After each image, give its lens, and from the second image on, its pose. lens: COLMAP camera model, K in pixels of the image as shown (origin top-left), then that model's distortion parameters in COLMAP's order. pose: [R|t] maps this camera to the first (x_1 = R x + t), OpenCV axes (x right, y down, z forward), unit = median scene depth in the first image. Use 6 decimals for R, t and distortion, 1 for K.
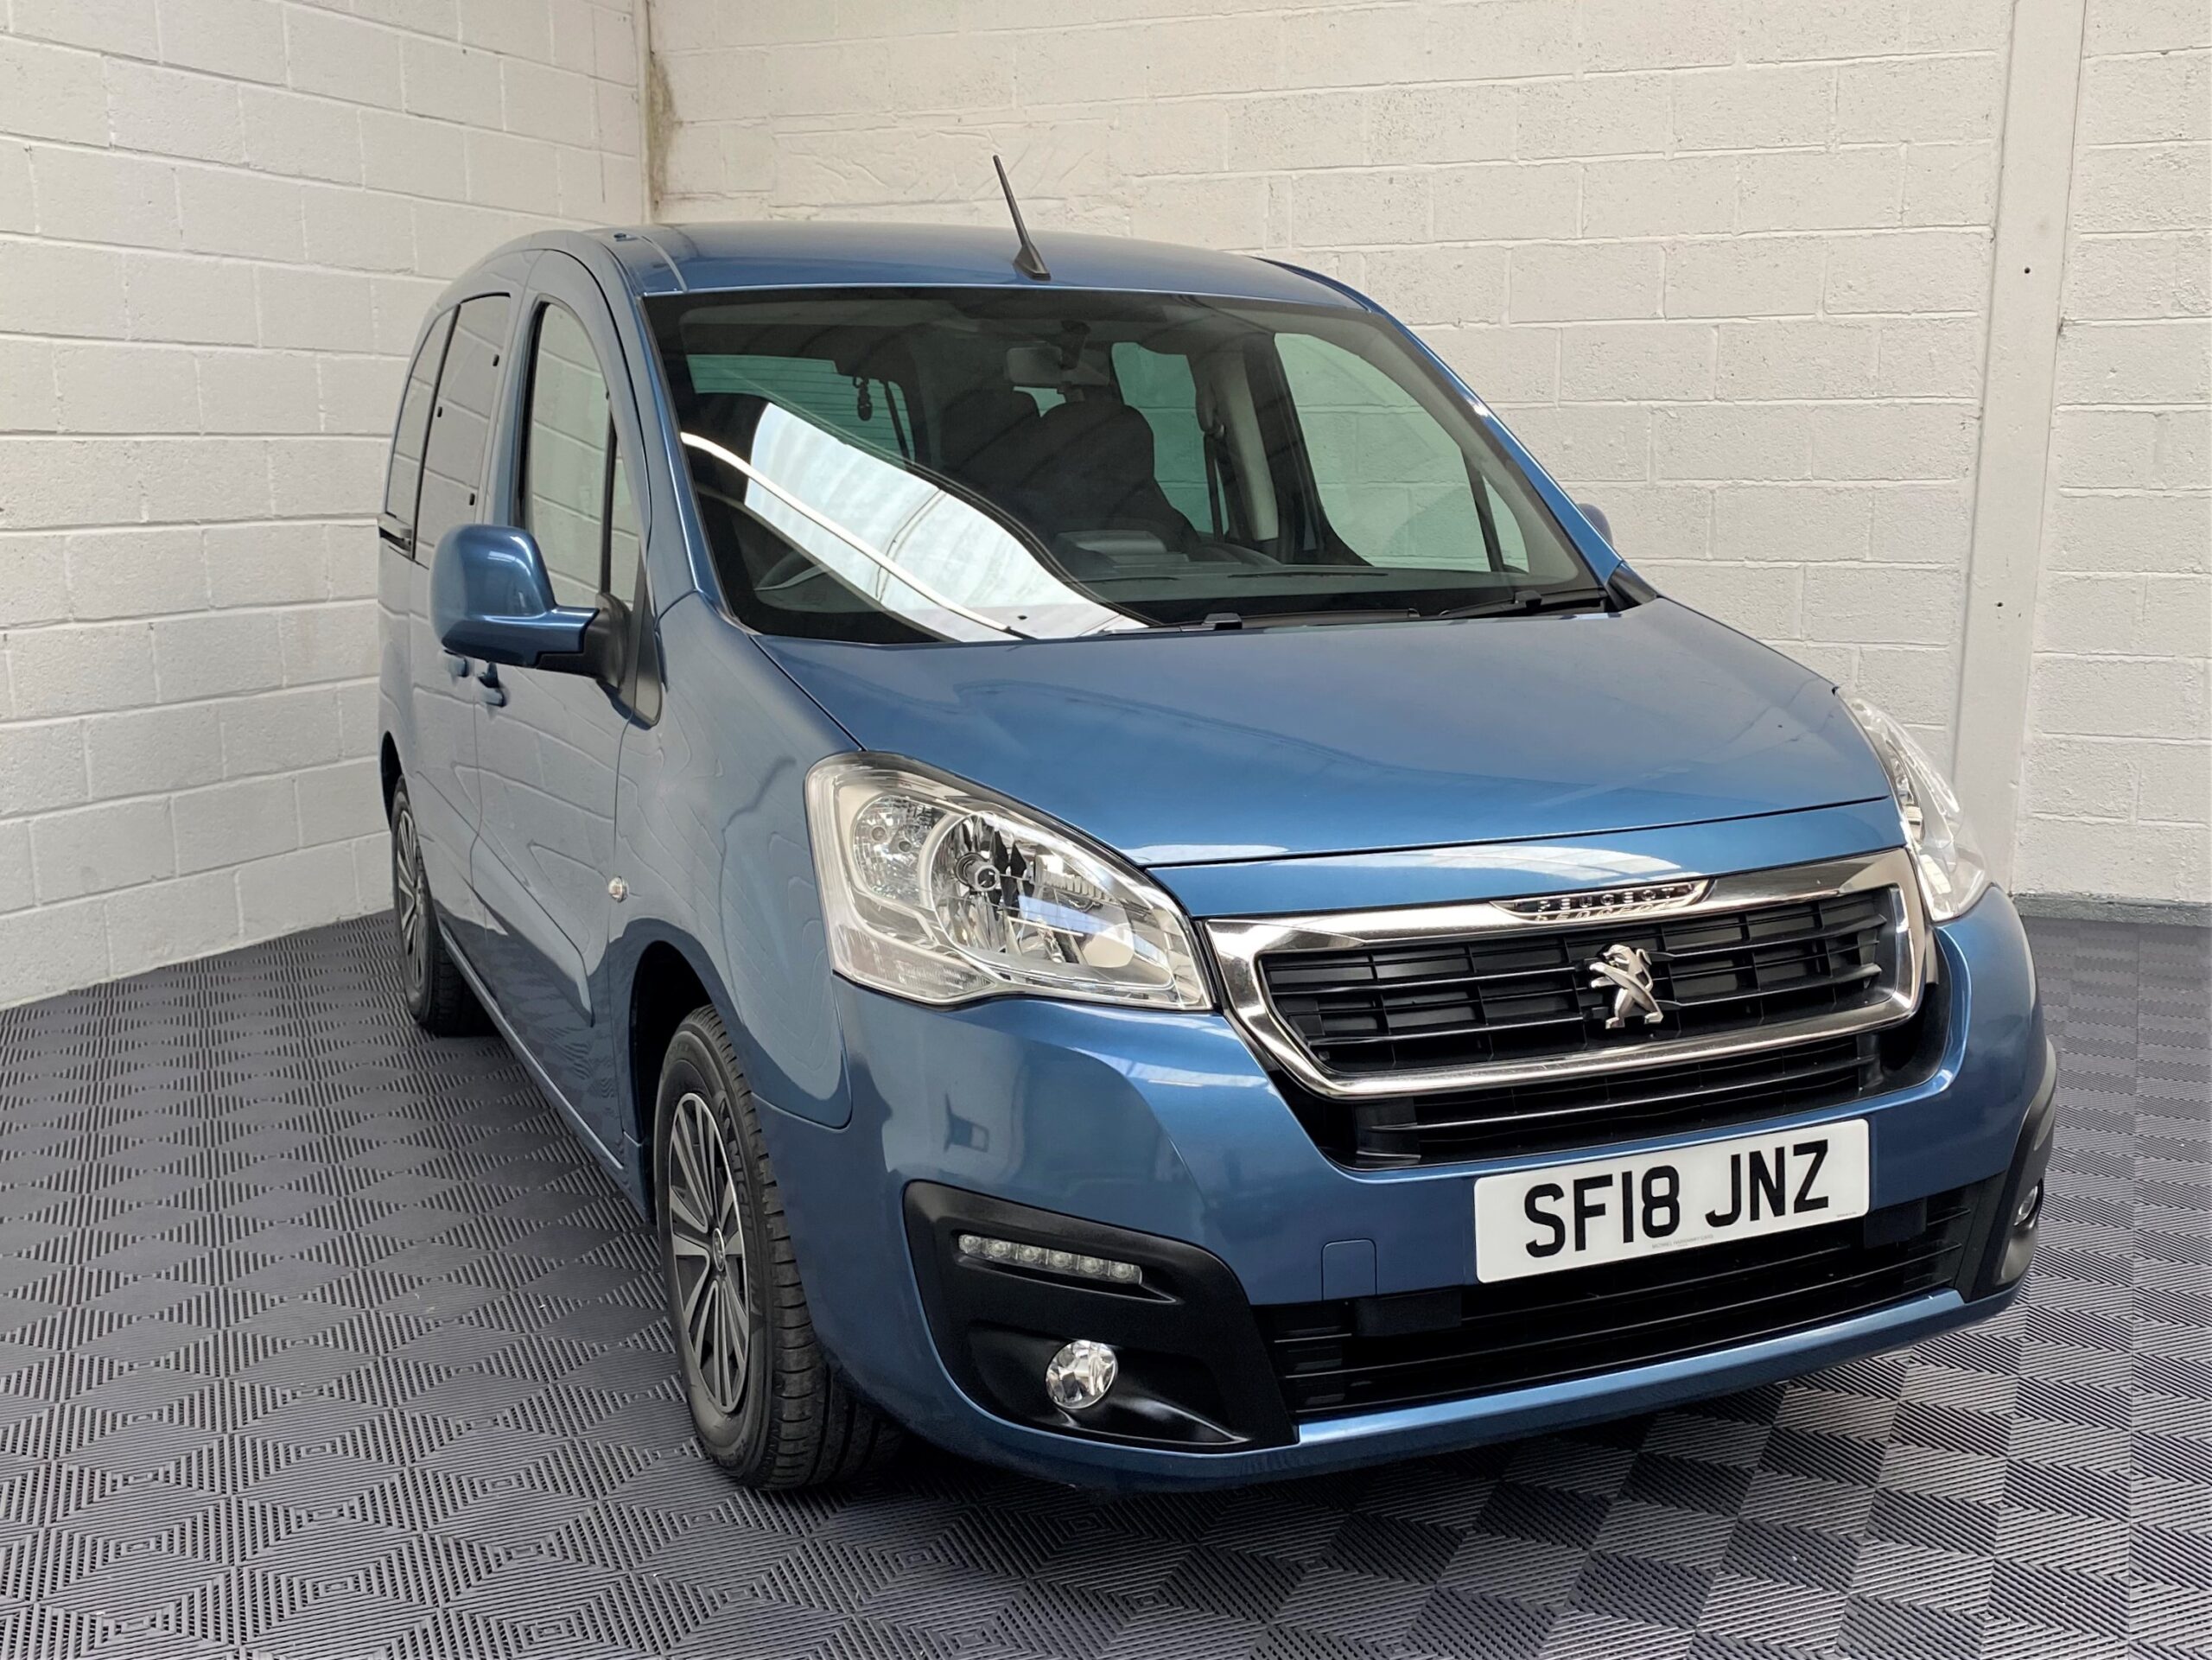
lens RADIAL K [[2360.9, 0, 1221.7], [0, 2360.9, 885.1], [0, 0, 1]] dist [0.025014, 0.014599]
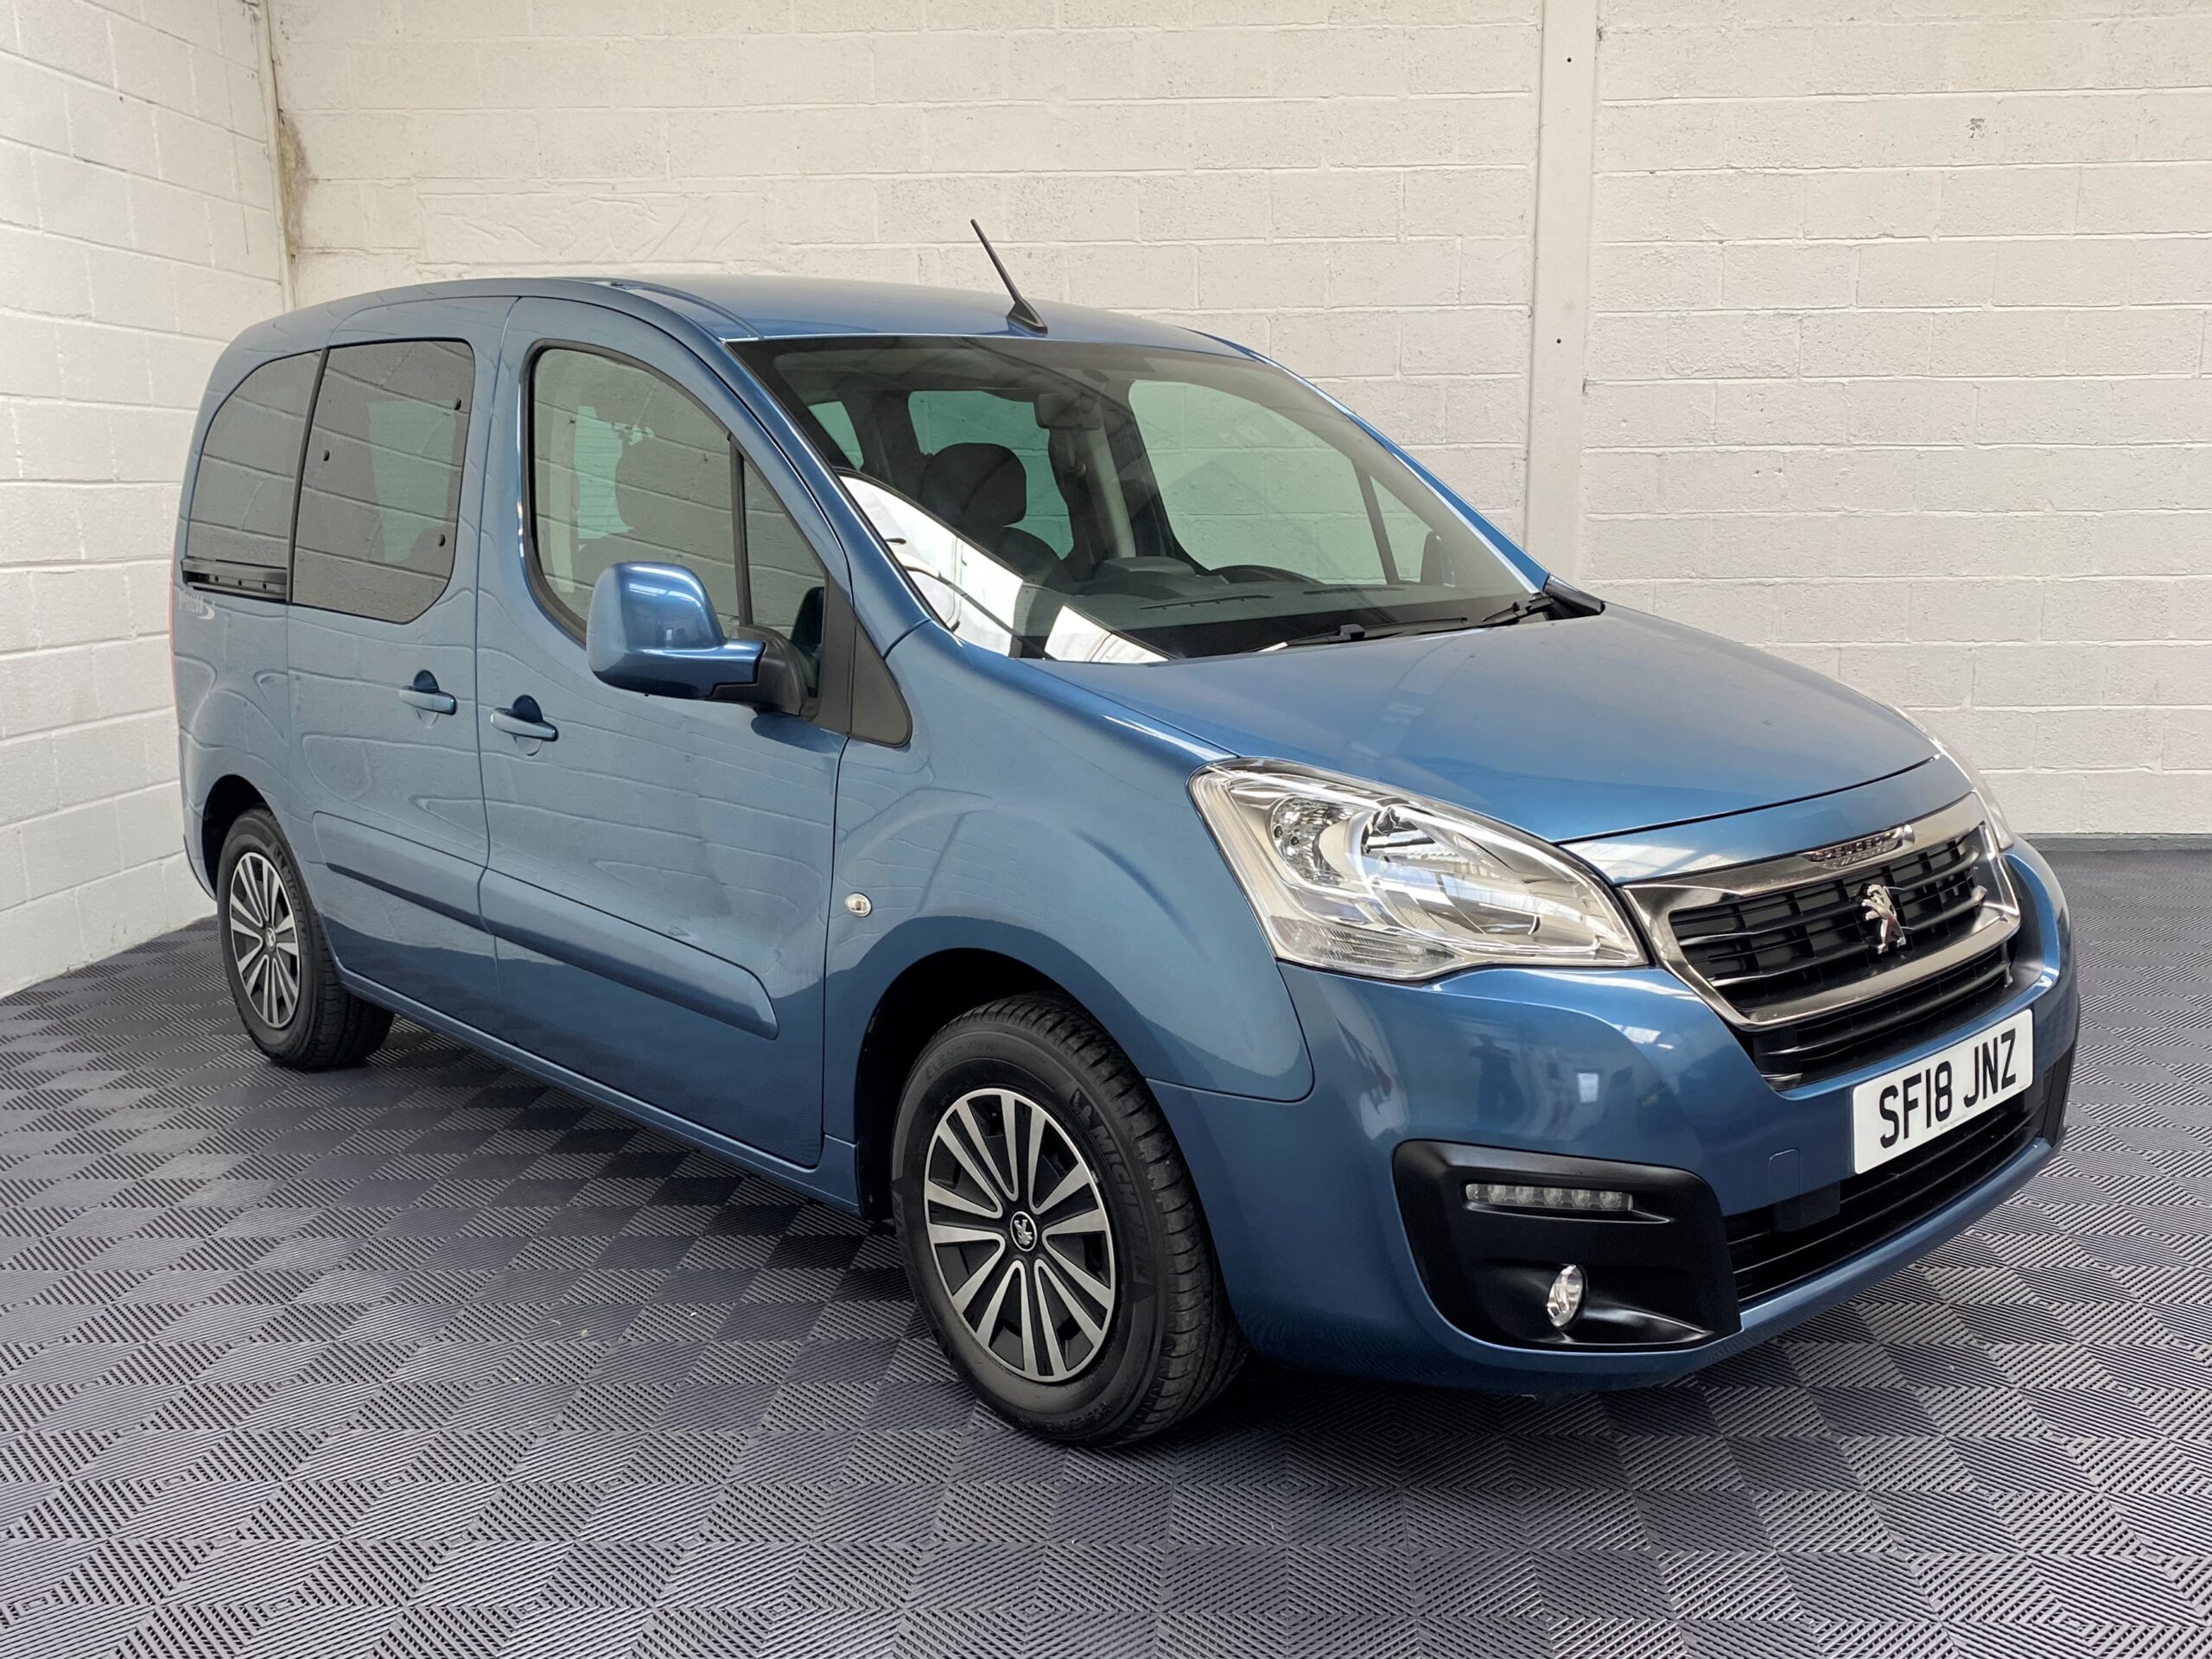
lens RADIAL K [[1988.9, 0, 1195.8], [0, 1988.9, 867.8], [0, 0, 1]] dist [0.036082, -0.003776]
pose [[0.948951, -0.068539, 0.307887, -0.464842], [0.067428, 0.997622, 0.014260, -0.020469], [-0.308132, 0.007229, 0.951316, 0.132718]]
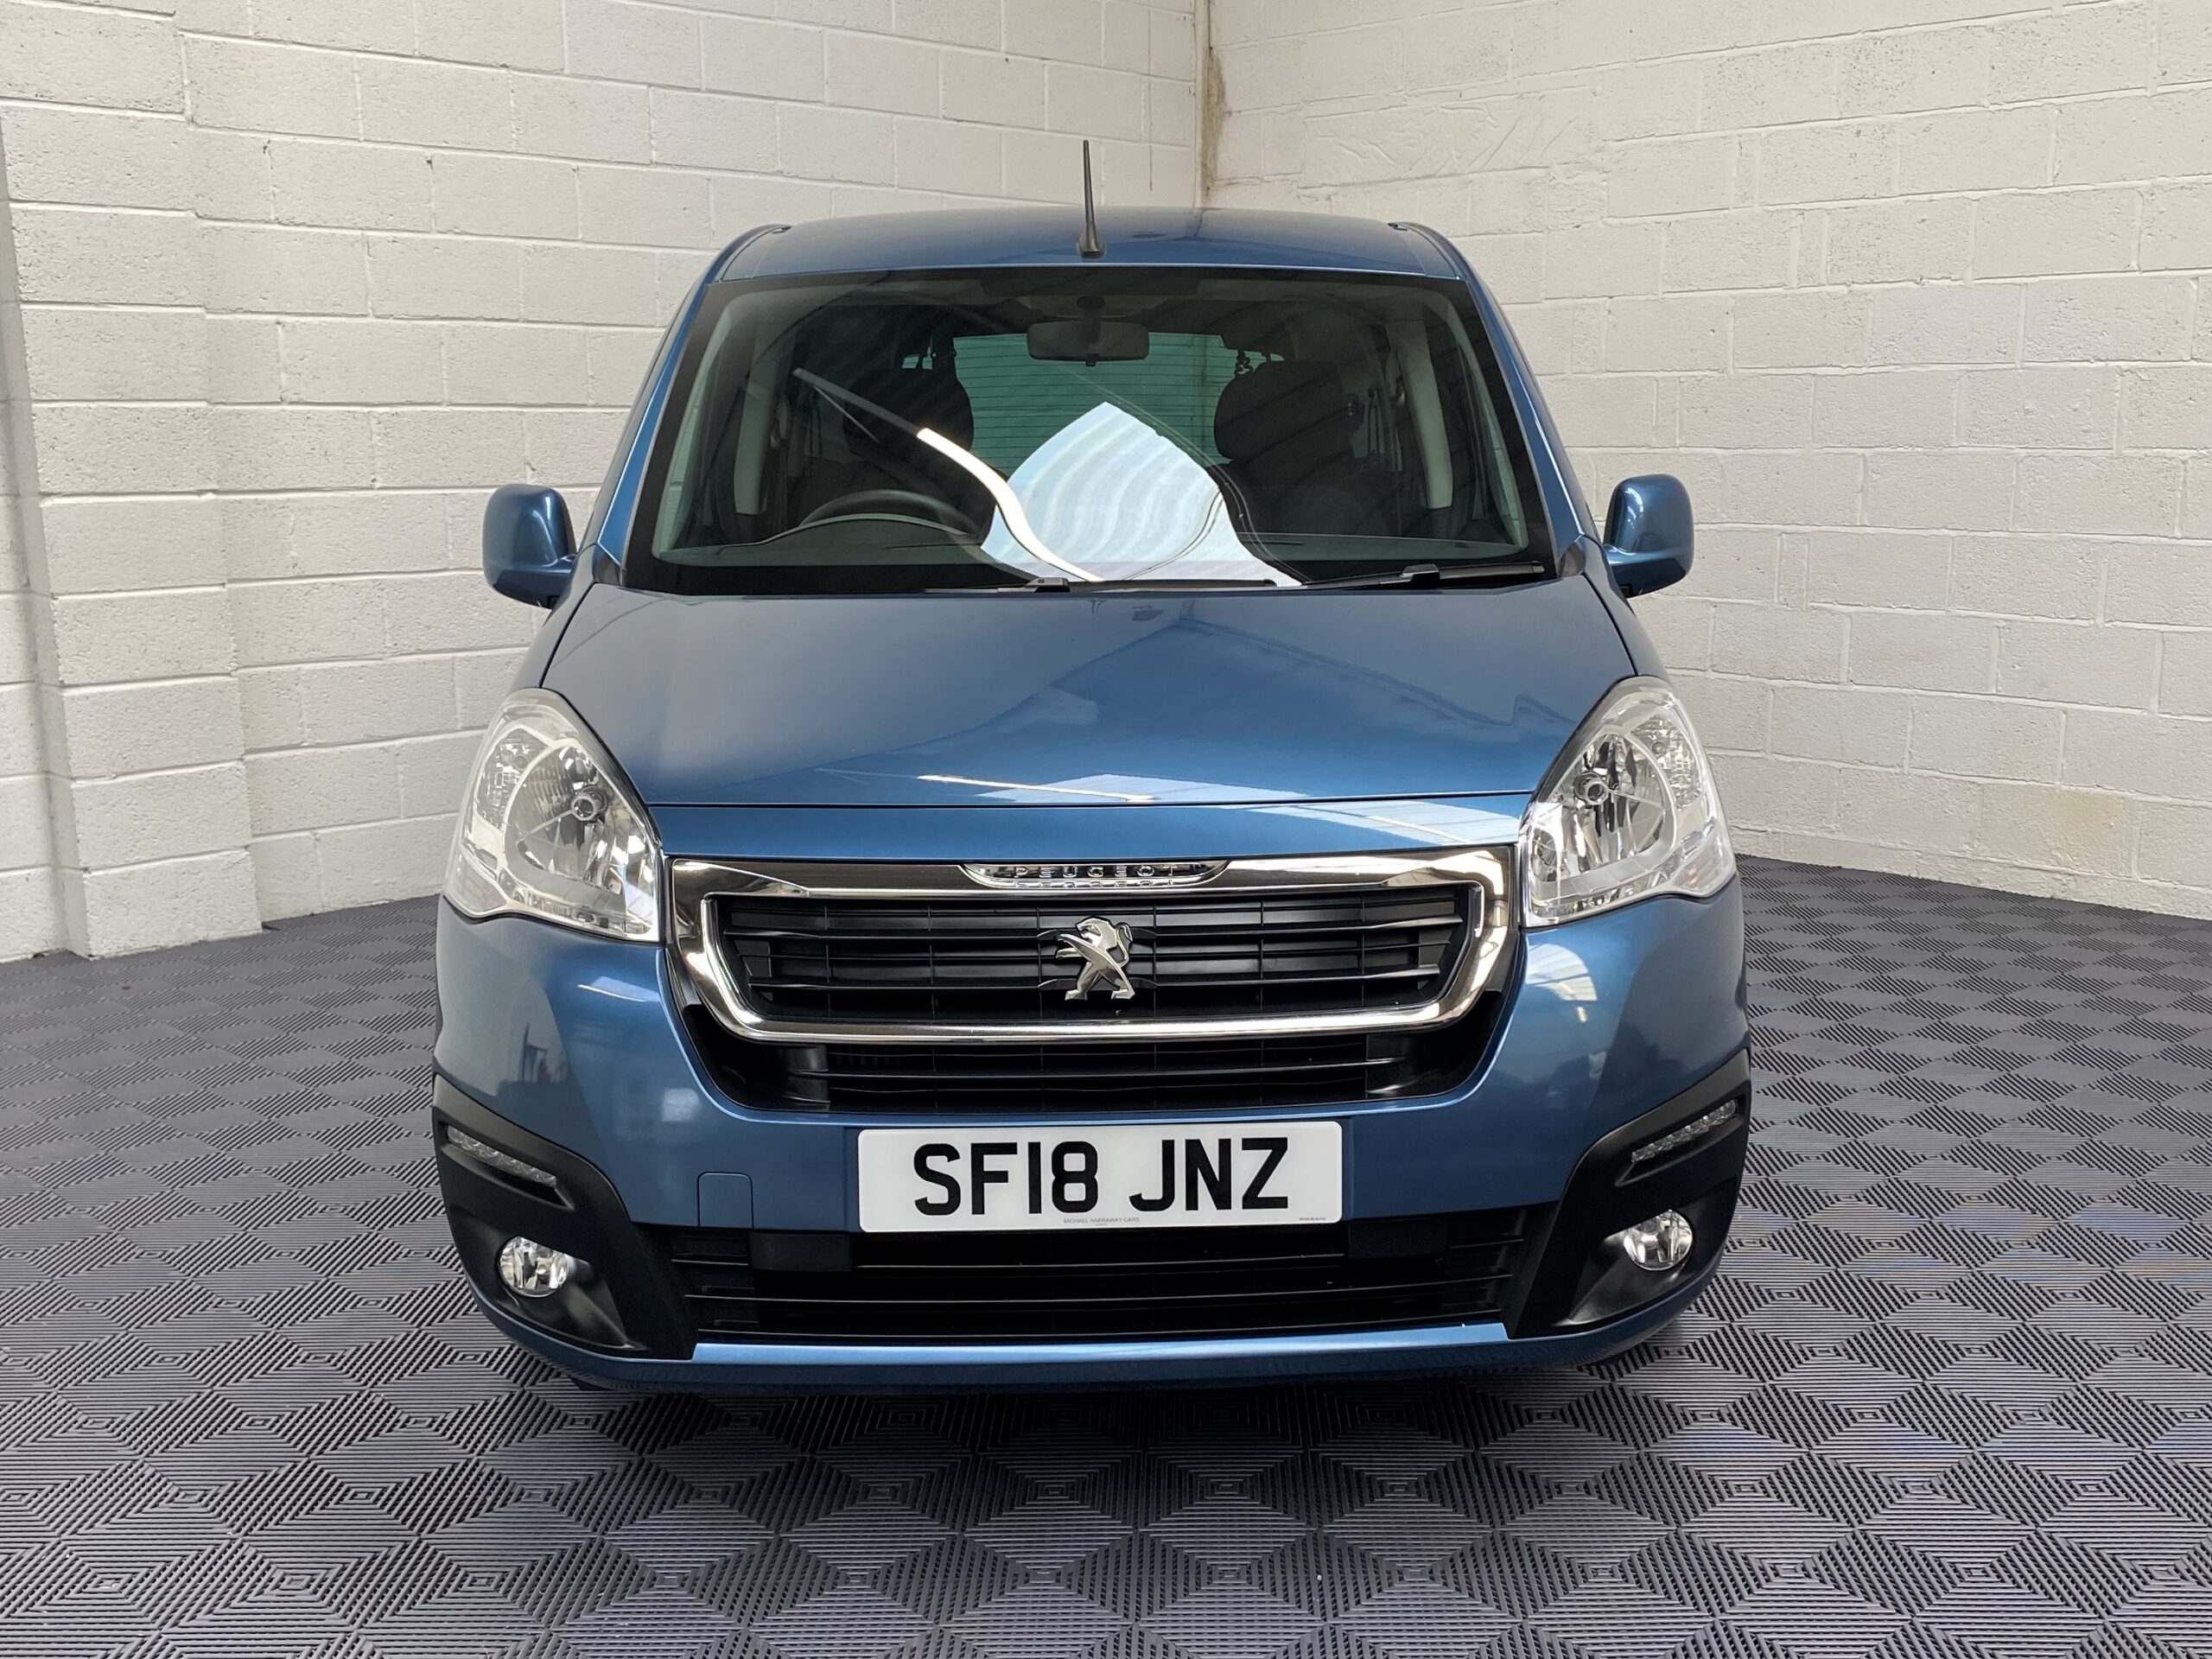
lens RADIAL K [[2312.3, 0, 1218.4], [0, 2312.3, 834.4], [0, 0, 1]] dist [0.036898, -0.002586]
pose [[0.920429, 0.068448, -0.384869, 0.577663], [-0.069720, 0.997510, 0.010666, -0.023473], [0.384641, 0.017016, 0.922909, 0.115968]]
